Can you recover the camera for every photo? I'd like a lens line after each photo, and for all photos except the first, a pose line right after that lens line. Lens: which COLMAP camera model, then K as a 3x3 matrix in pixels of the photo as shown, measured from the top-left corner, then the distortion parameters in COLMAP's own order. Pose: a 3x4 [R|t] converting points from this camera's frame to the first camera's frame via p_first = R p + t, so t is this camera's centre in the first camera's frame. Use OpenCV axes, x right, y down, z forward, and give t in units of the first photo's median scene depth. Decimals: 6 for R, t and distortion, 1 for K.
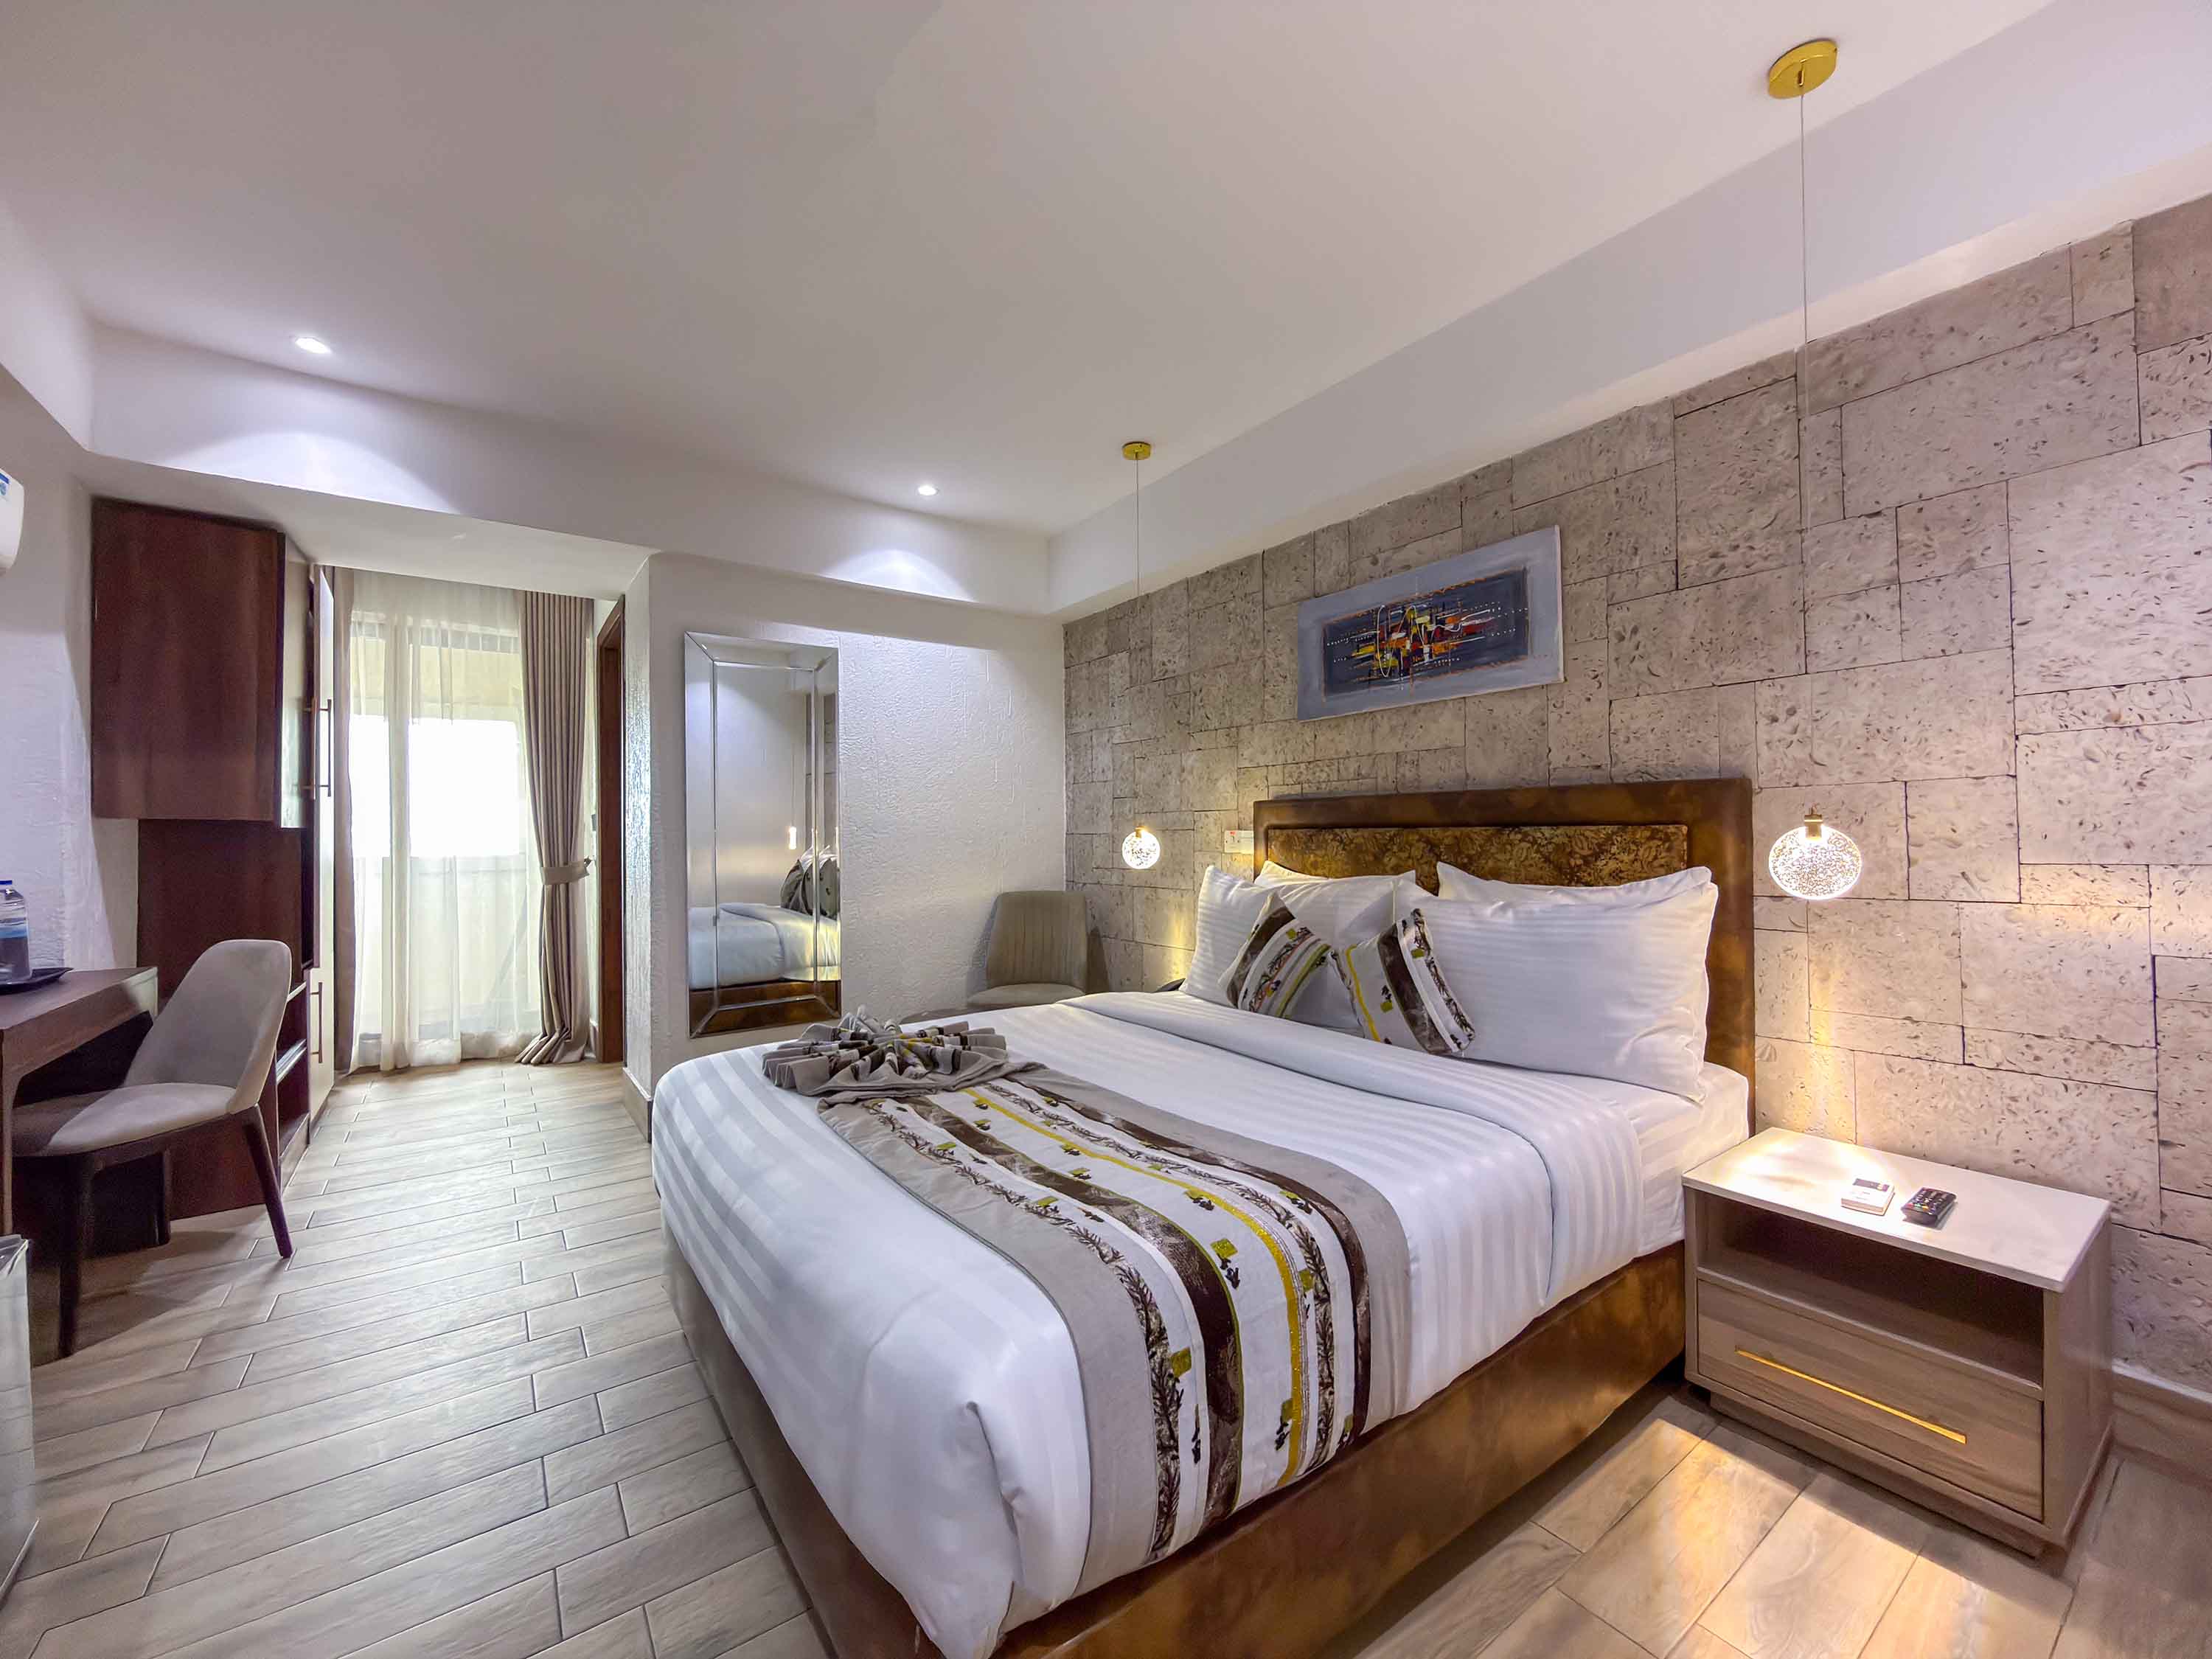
lens RADIAL K [[888.4, 0, 1106.0], [0, 888.4, 829.5], [0, 0, 1]] dist [0.000328, 0.000226]
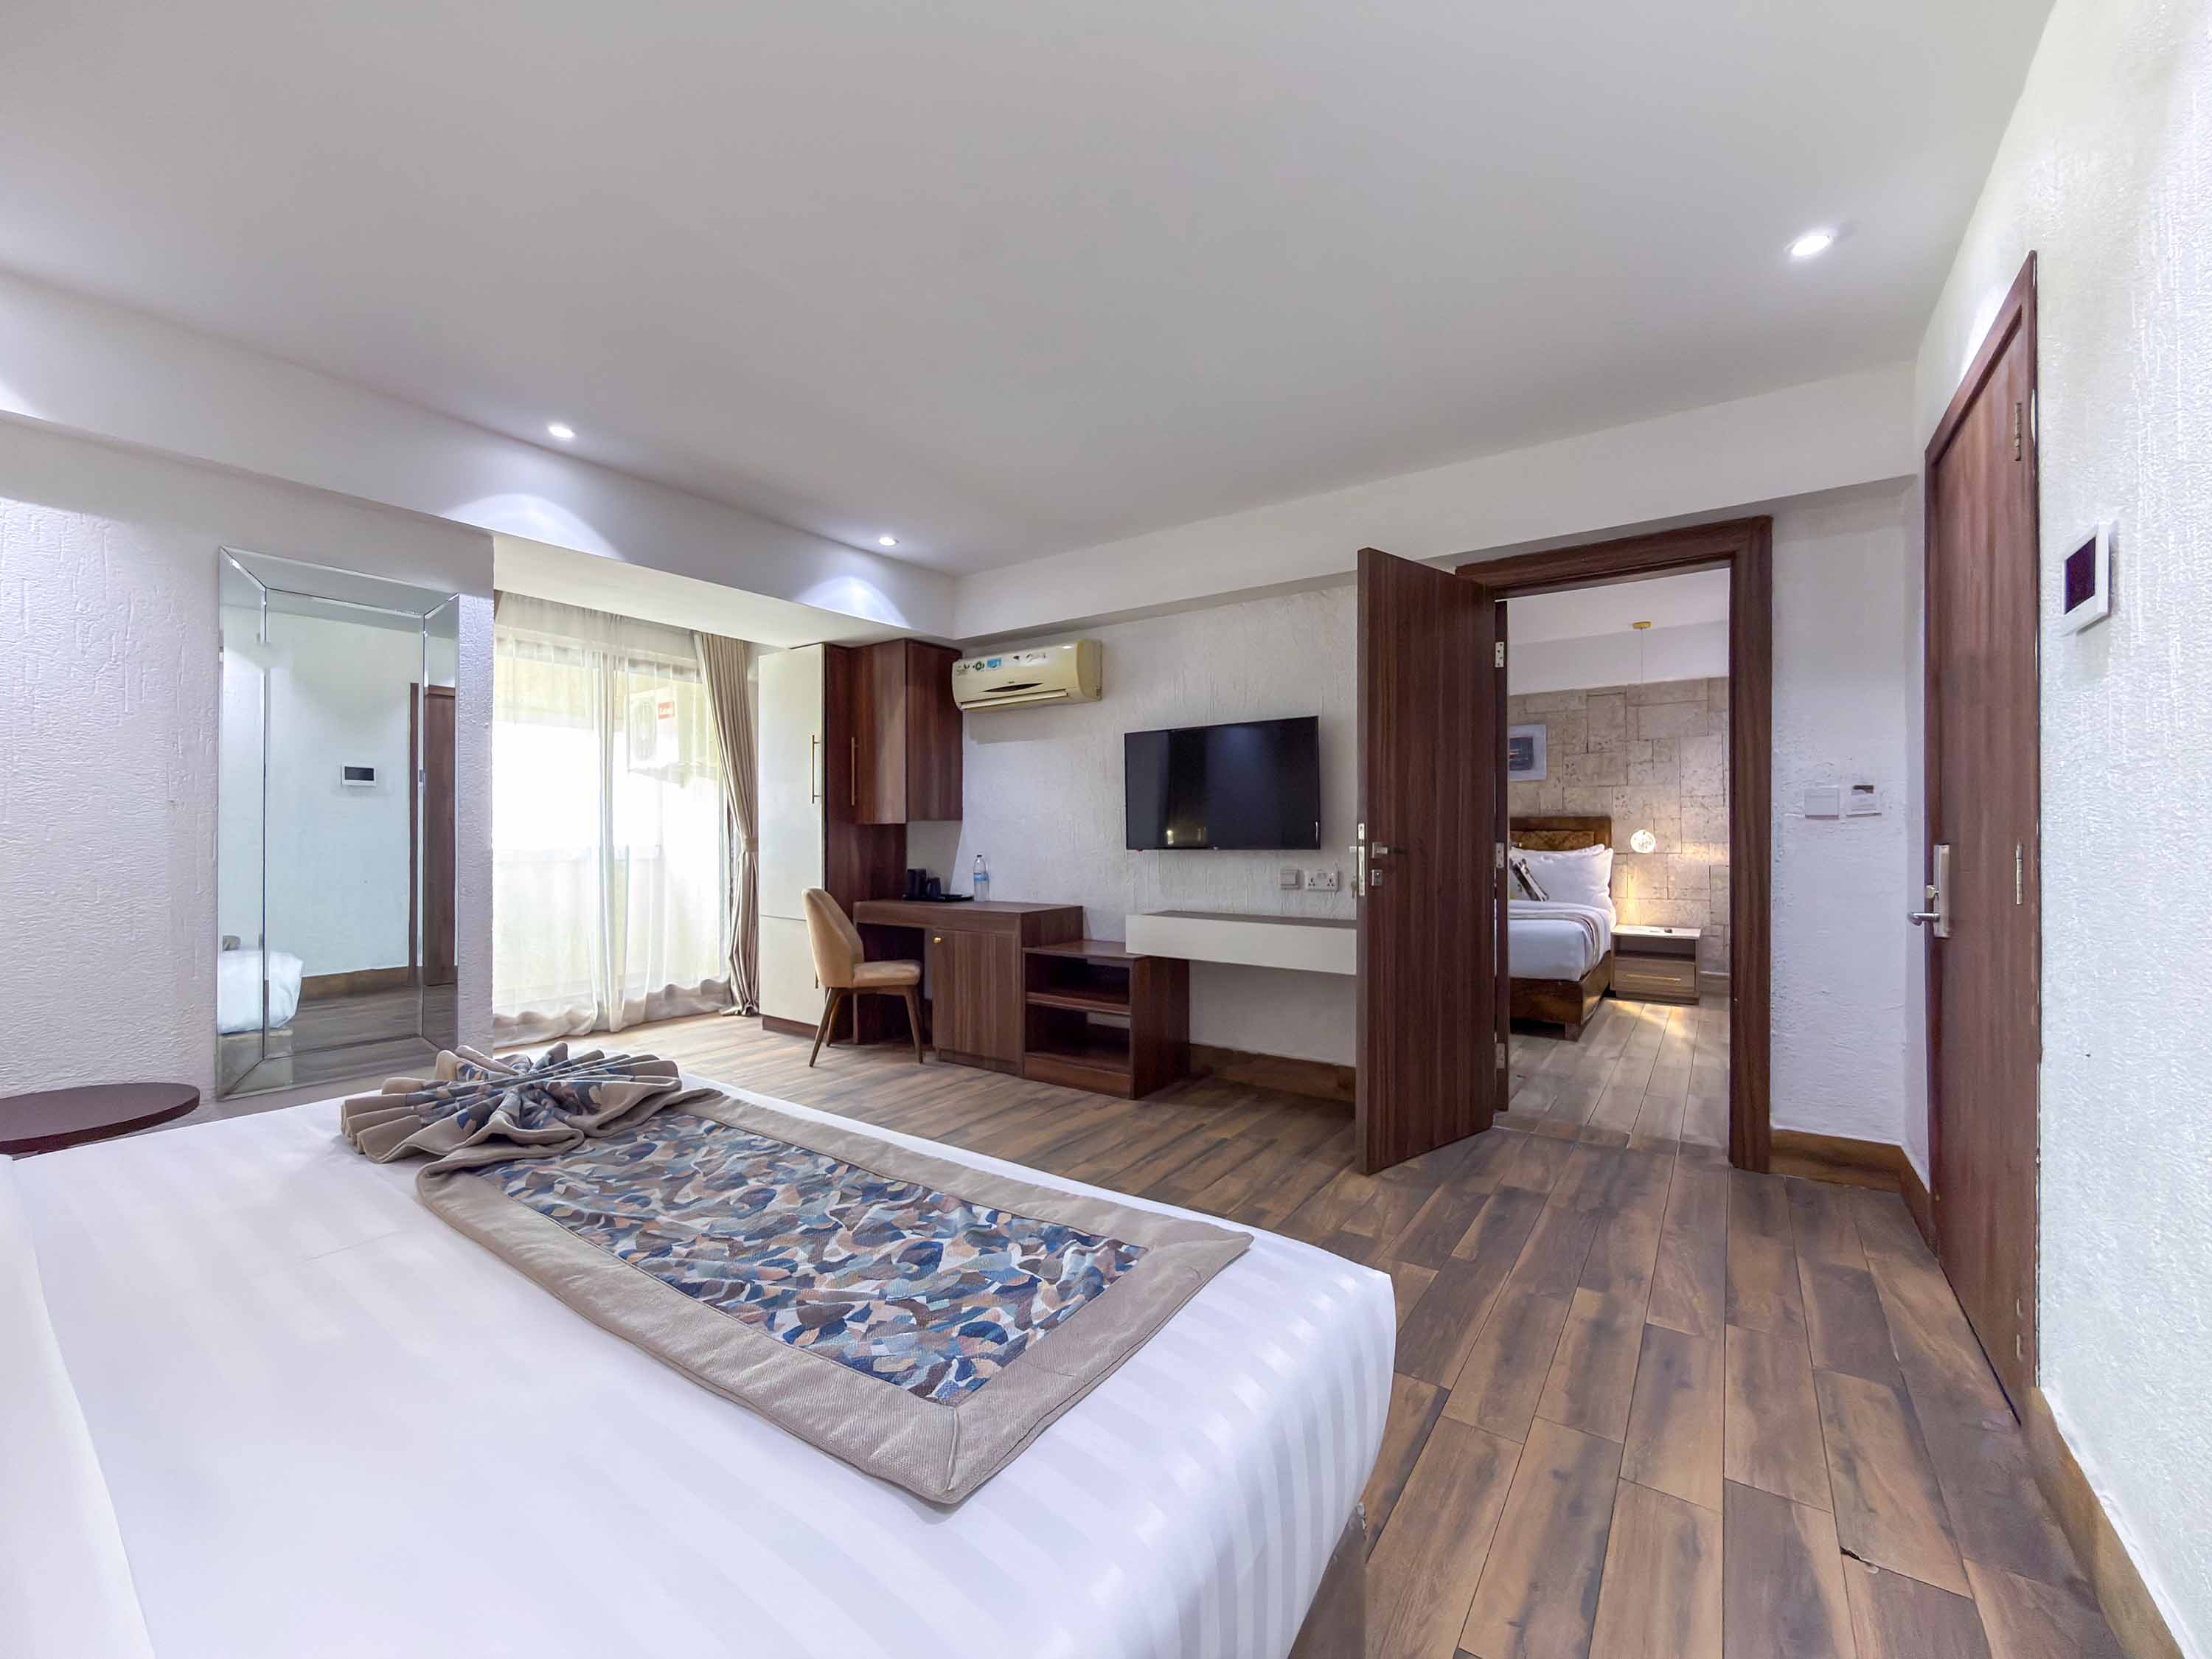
lens RADIAL K [[888.4, 0, 1106.0], [0, 888.4, 829.5], [0, 0, 1]] dist [0.000328, 0.000226]
pose [[0.949213, 0.007238, 0.314551, -1.986983], [-0.007793, 0.999970, 0.000508, 0.001375], [-0.314538, -0.002934, 0.949240, -1.446767]]
